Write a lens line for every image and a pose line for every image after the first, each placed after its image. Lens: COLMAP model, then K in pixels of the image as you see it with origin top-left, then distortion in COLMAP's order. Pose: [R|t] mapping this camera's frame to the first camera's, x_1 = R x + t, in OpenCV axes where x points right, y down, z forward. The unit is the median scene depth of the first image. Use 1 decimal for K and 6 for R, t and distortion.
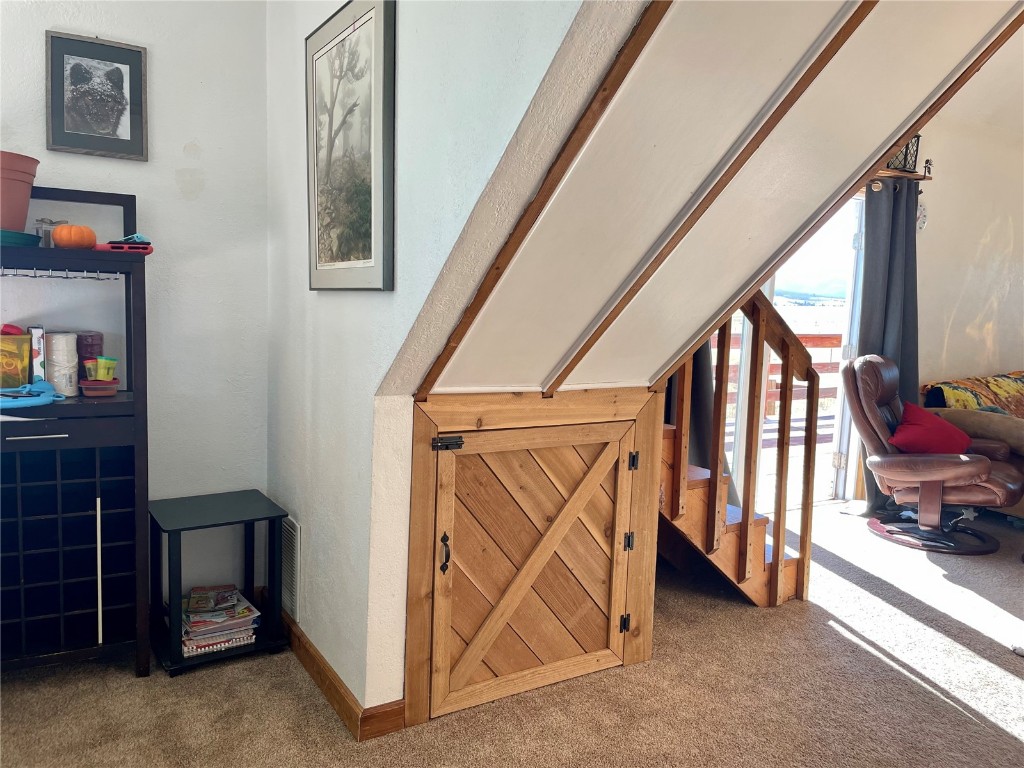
lens RADIAL K [[777.0, 0, 512.0], [0, 777.0, 384.0], [0, 0, 1]] dist [0.089858, -0.114750]
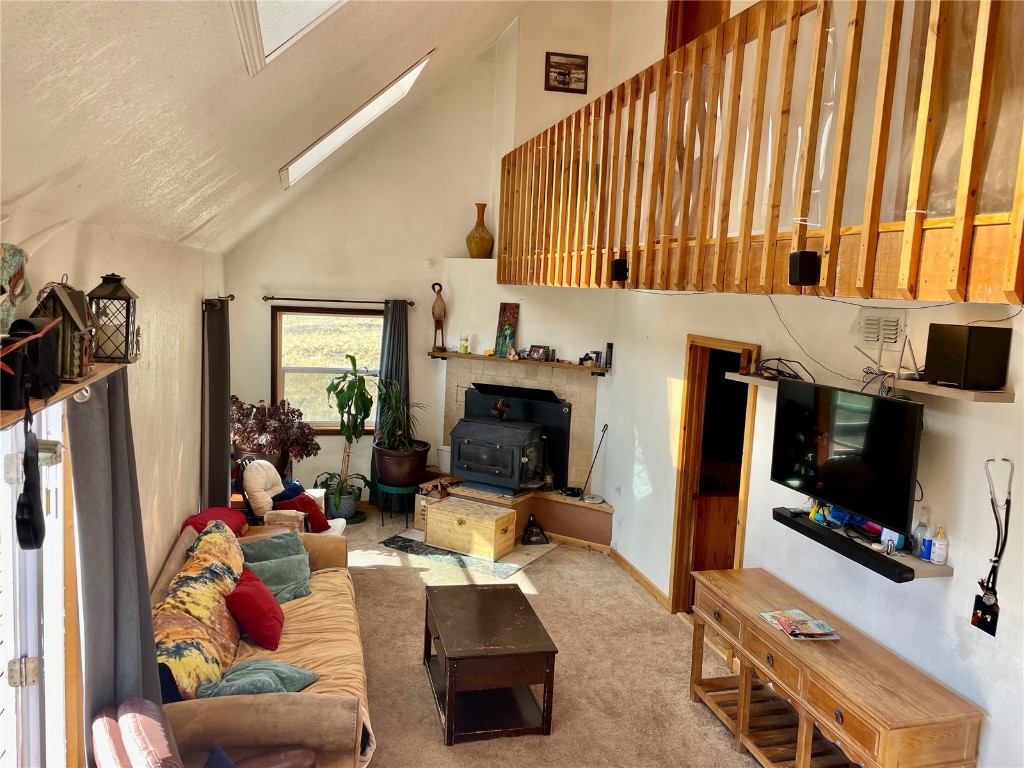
lens RADIAL K [[776.6, 0, 525.2], [0, 776.6, 365.6], [0, 0, 1]] dist [0.043202, -0.001558]
pose [[0.275924, -0.124437, 0.953090, 0.057141], [0.061687, 0.991833, 0.111636, -0.357814], [-0.959198, 0.027991, 0.281347, 0.662167]]
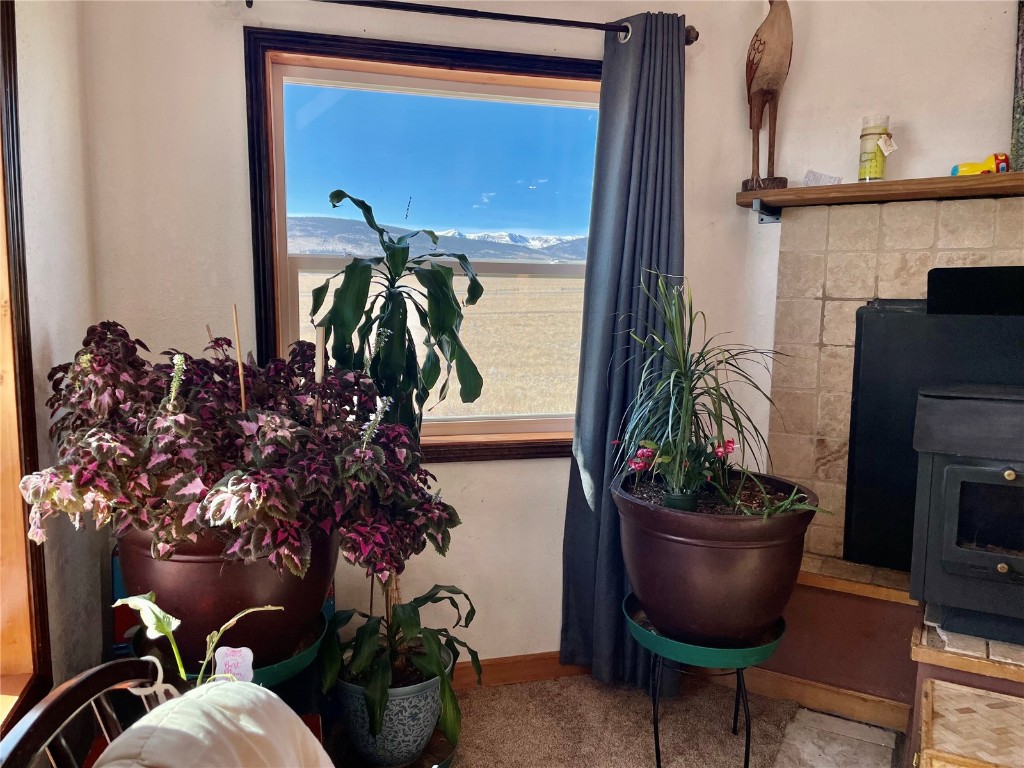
lens RADIAL K [[777.0, 0, 512.0], [0, 777.0, 384.0], [0, 0, 1]] dist [0.089858, -0.114750]
pose [[0.276591, -0.145691, 0.949880, 1.161496], [0.100167, 0.987428, 0.122283, -0.136746], [-0.955753, 0.061324, 0.287707, 1.431975]]
